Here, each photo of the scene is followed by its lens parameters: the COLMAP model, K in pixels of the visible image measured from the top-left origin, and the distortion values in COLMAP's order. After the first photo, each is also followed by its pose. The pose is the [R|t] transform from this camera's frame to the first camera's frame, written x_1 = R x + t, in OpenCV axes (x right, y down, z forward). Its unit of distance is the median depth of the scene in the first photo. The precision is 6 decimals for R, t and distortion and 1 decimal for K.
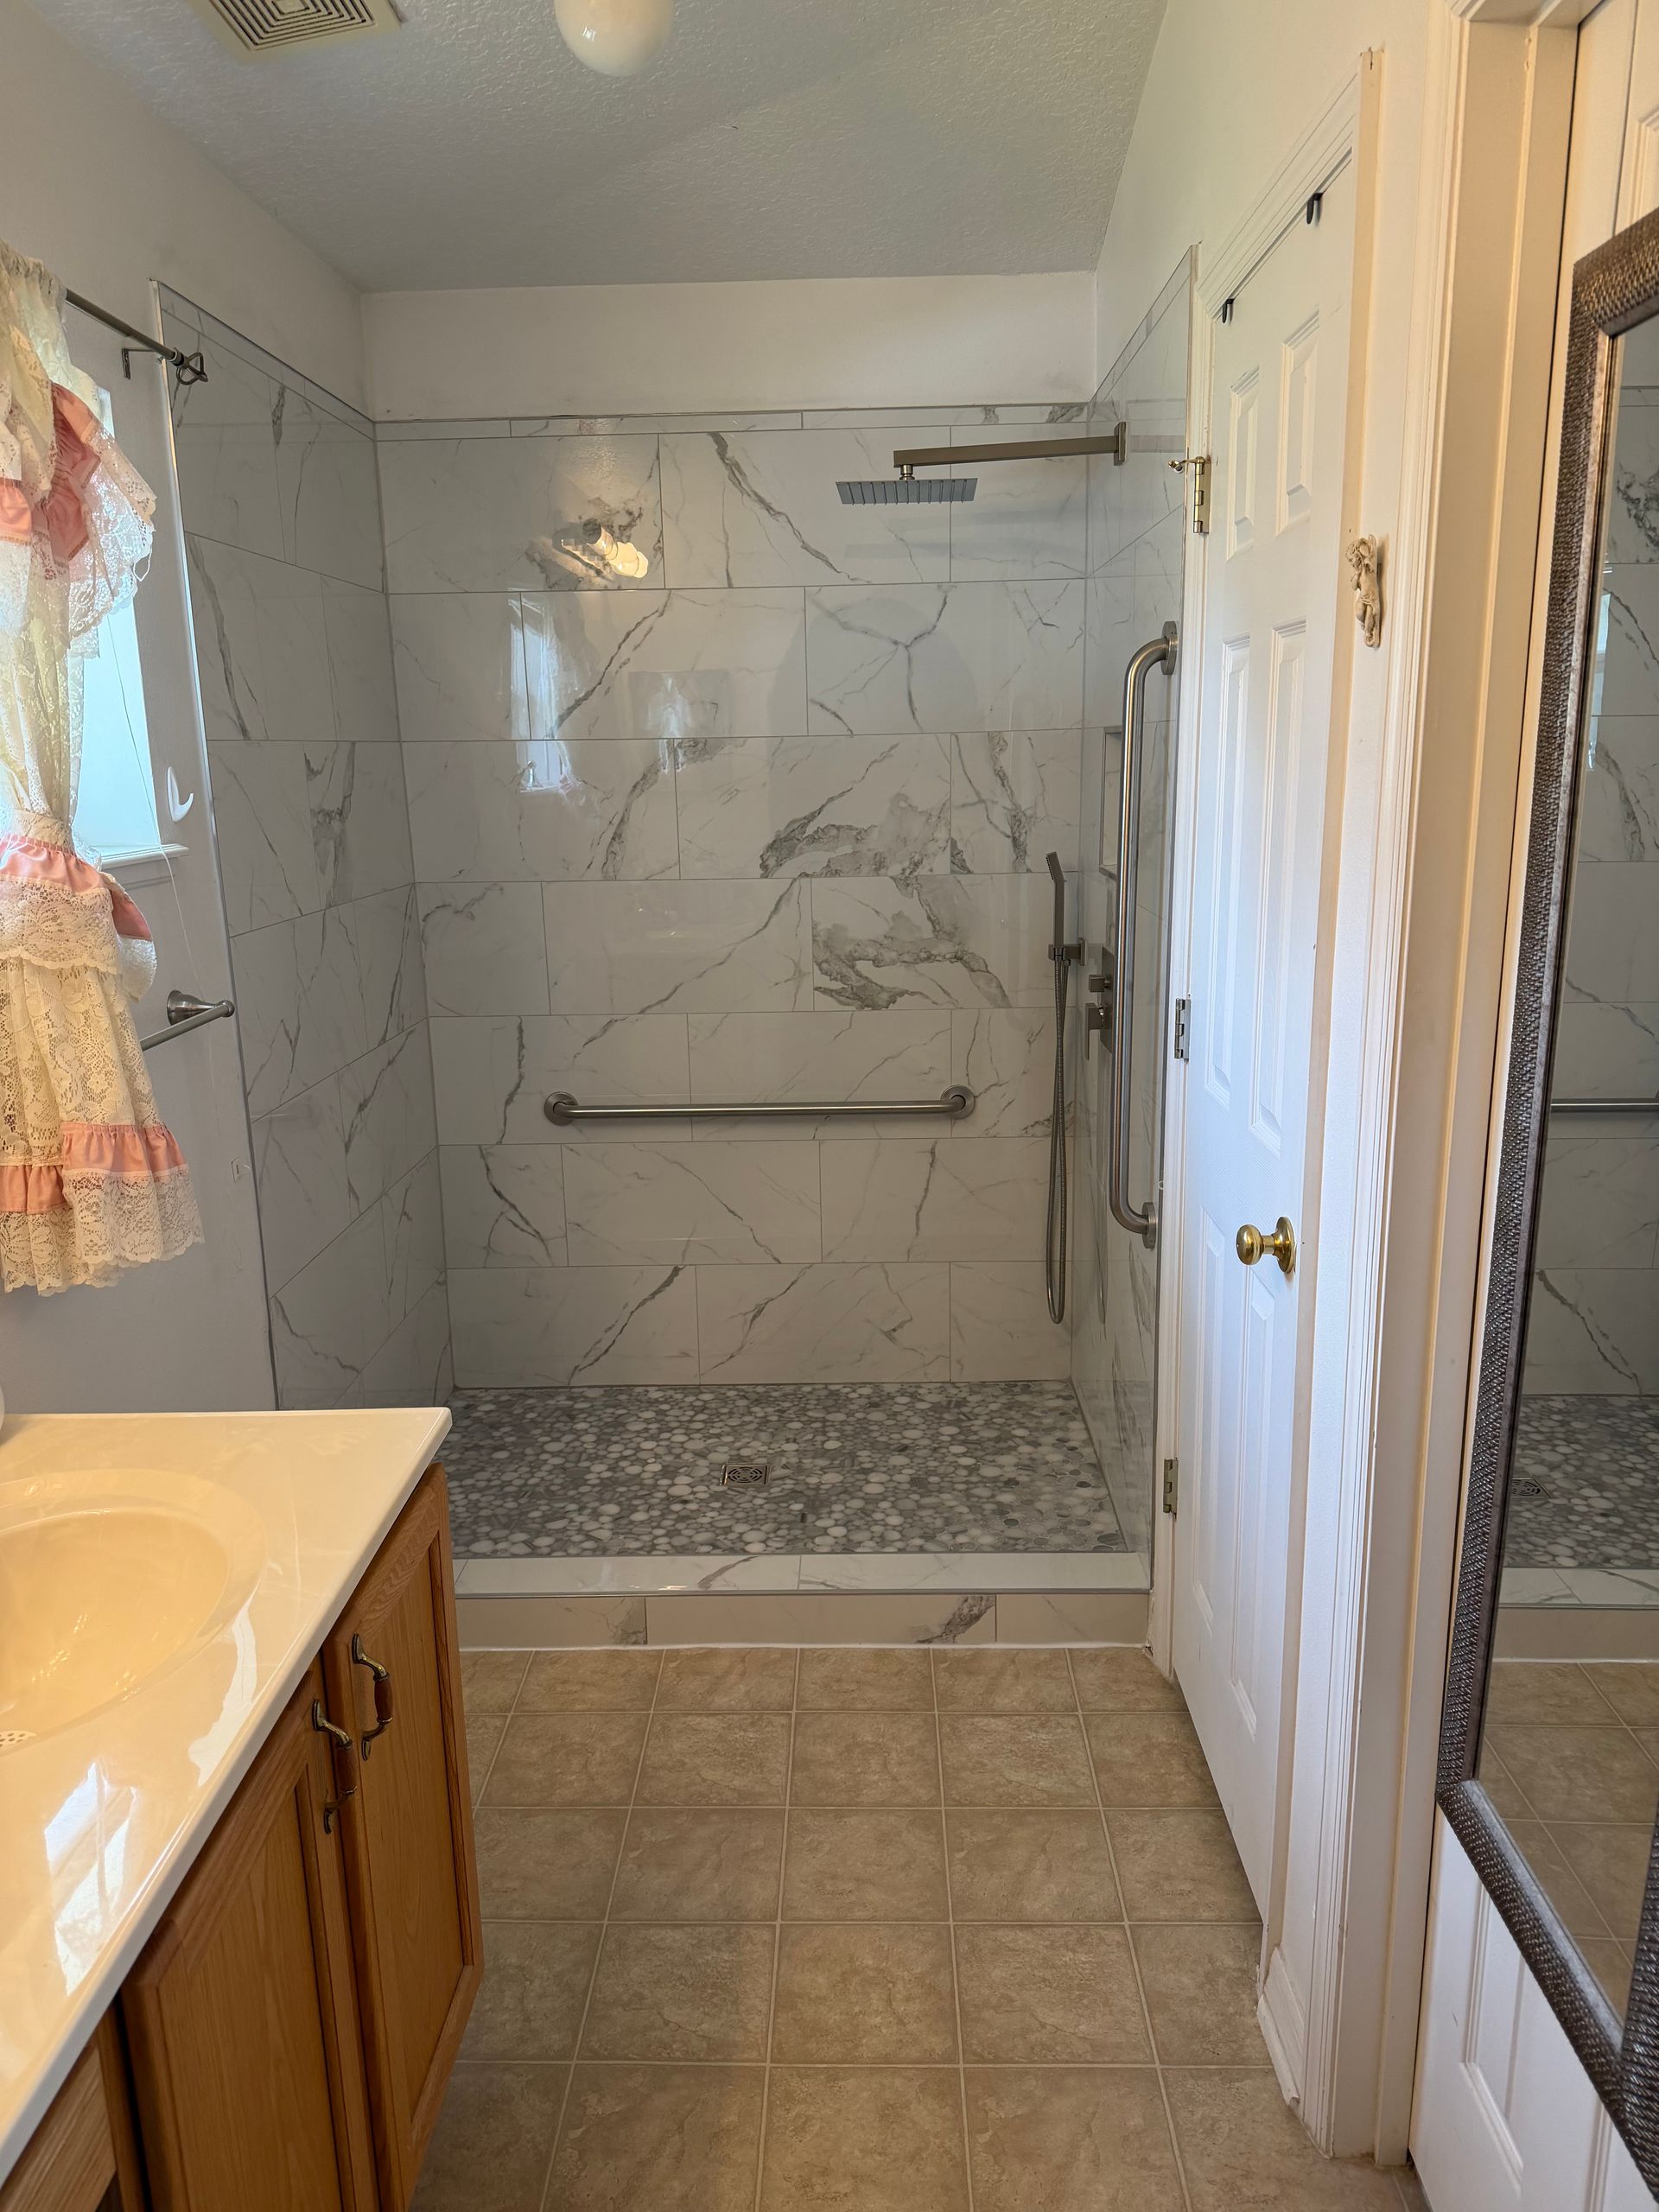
lens RADIAL K [[1514.7, 0, 829.5], [0, 1514.7, 1106.0], [0, 0, 1]] dist [-0.004317, -0.003731]
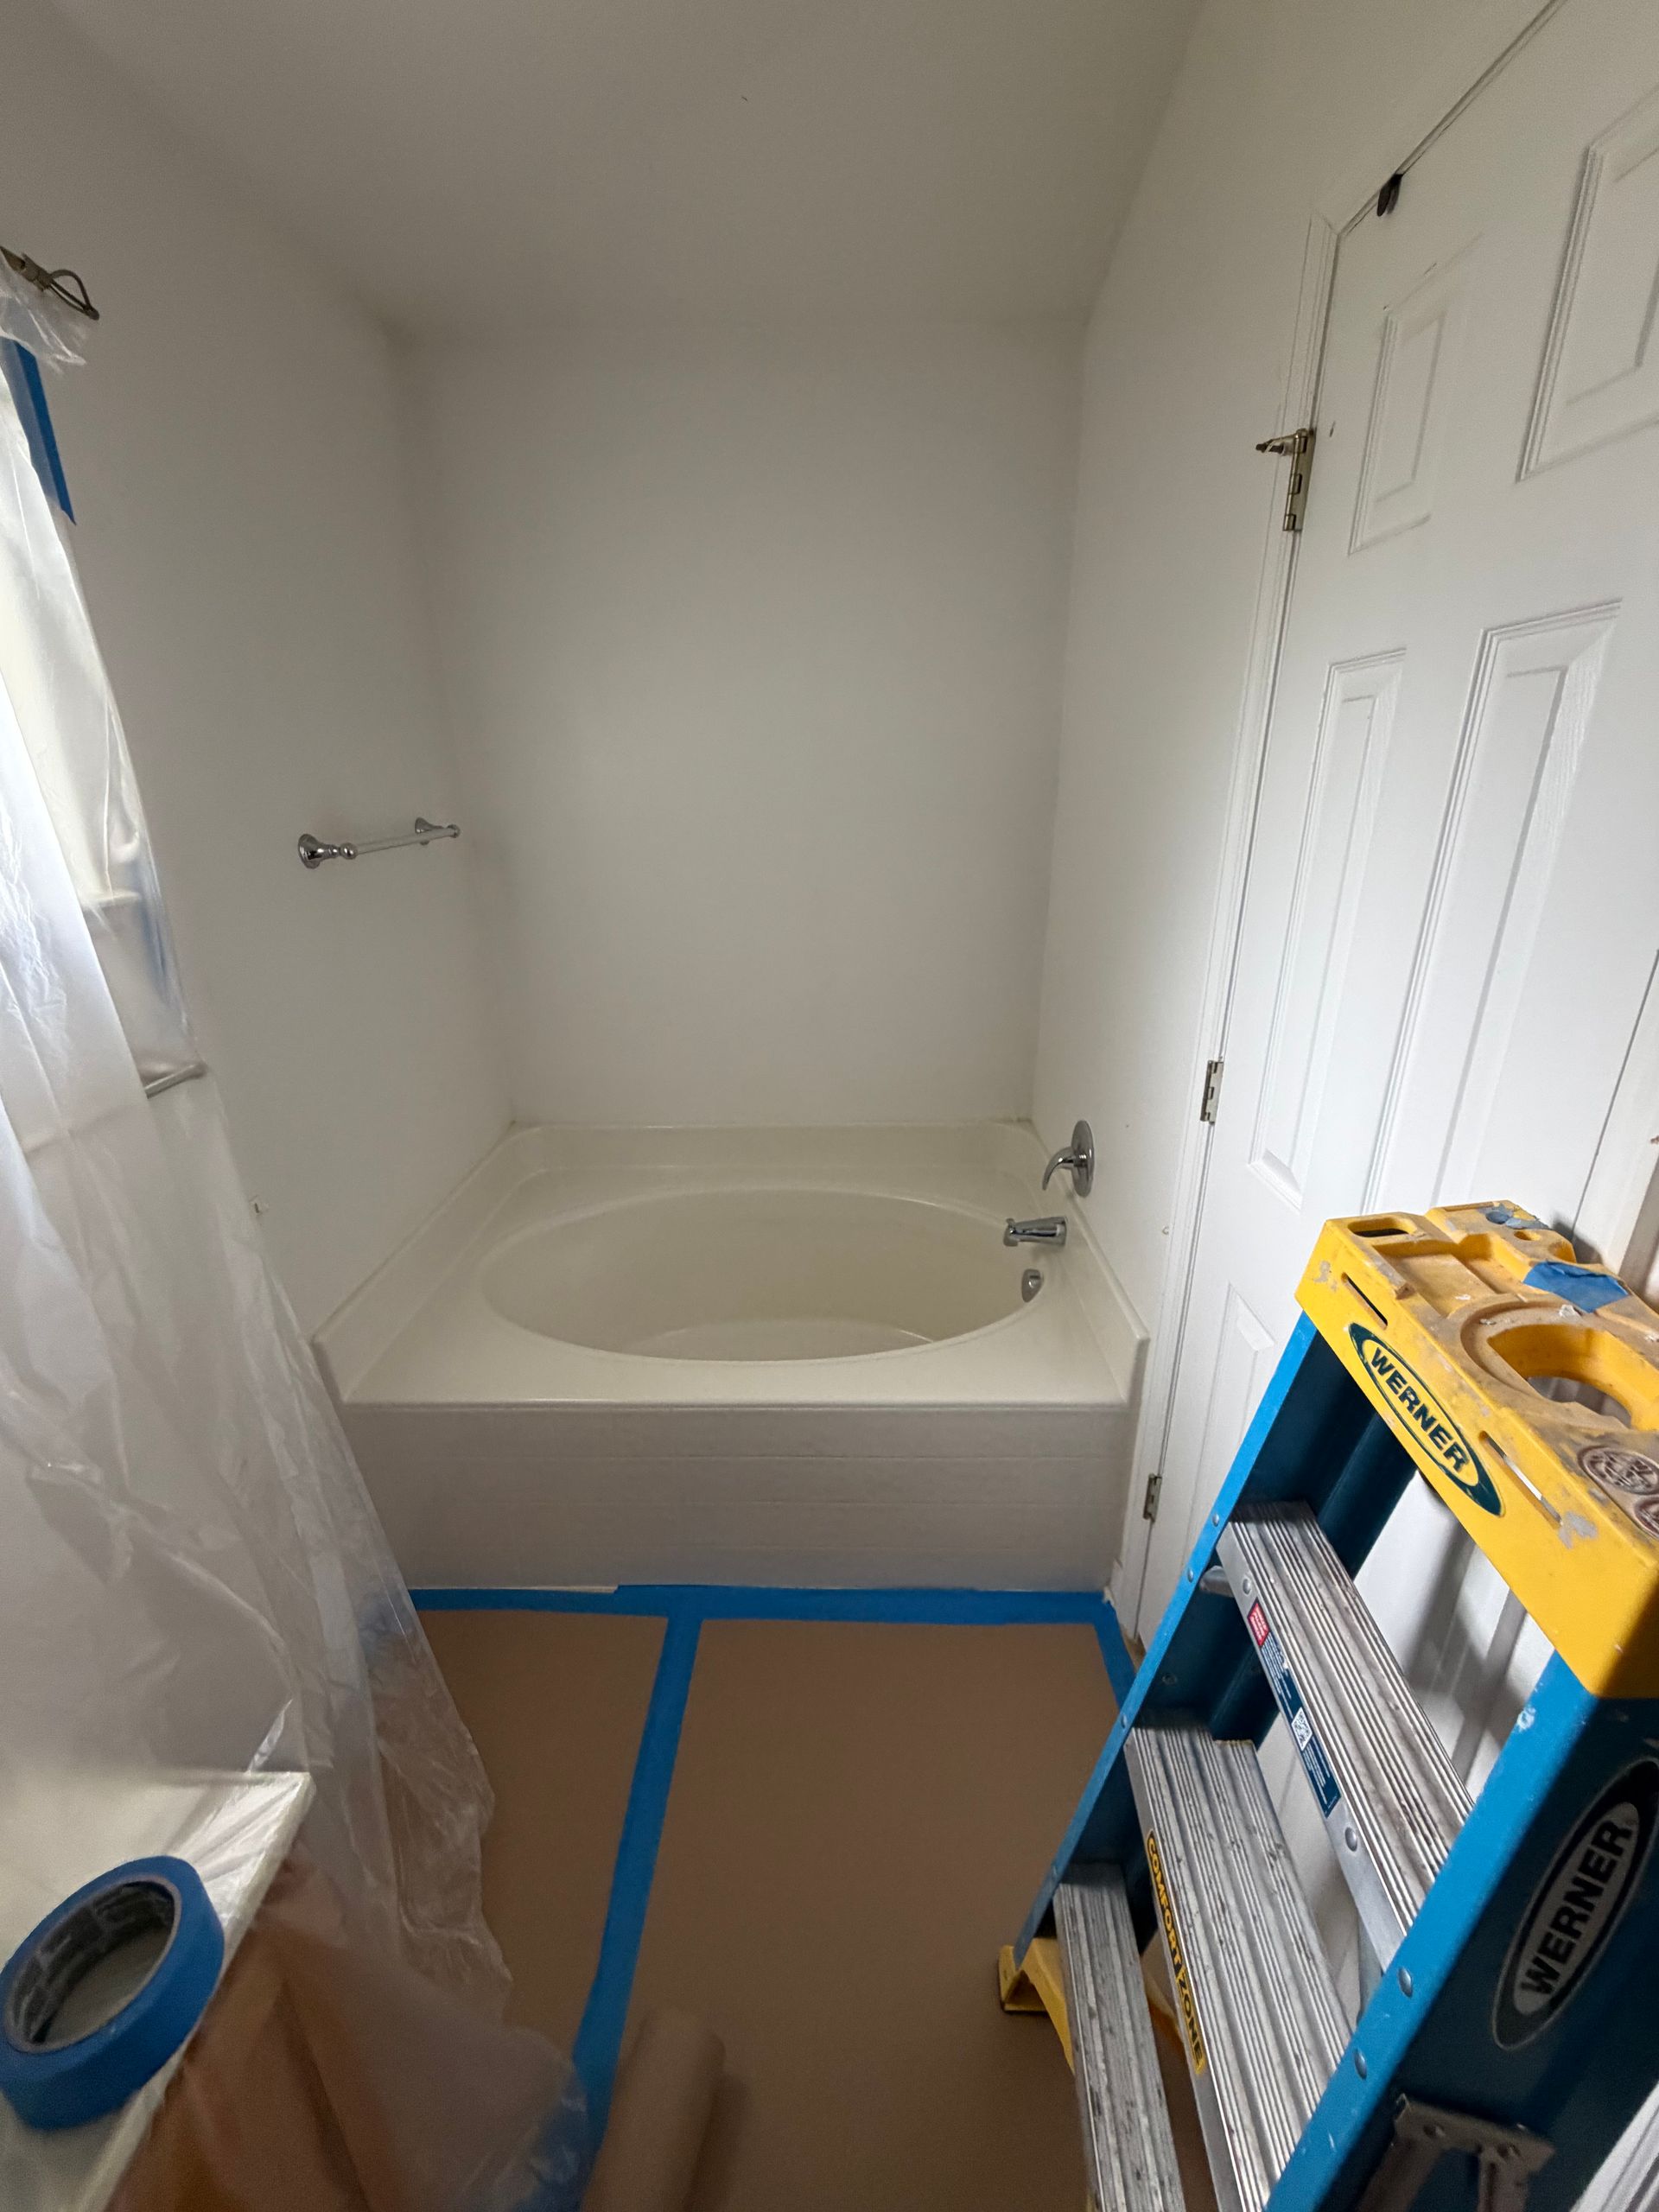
lens RADIAL K [[859.7, 0, 841.7], [0, 859.7, 1088.8], [0, 0, 1]] dist [-0.001416, -0.000496]
pose [[0.999707, 0.003522, 0.023933, -0.016062], [-0.006259, 0.993315, 0.115264, -0.122633], [-0.023367, -0.115381, 0.993046, 0.494727]]
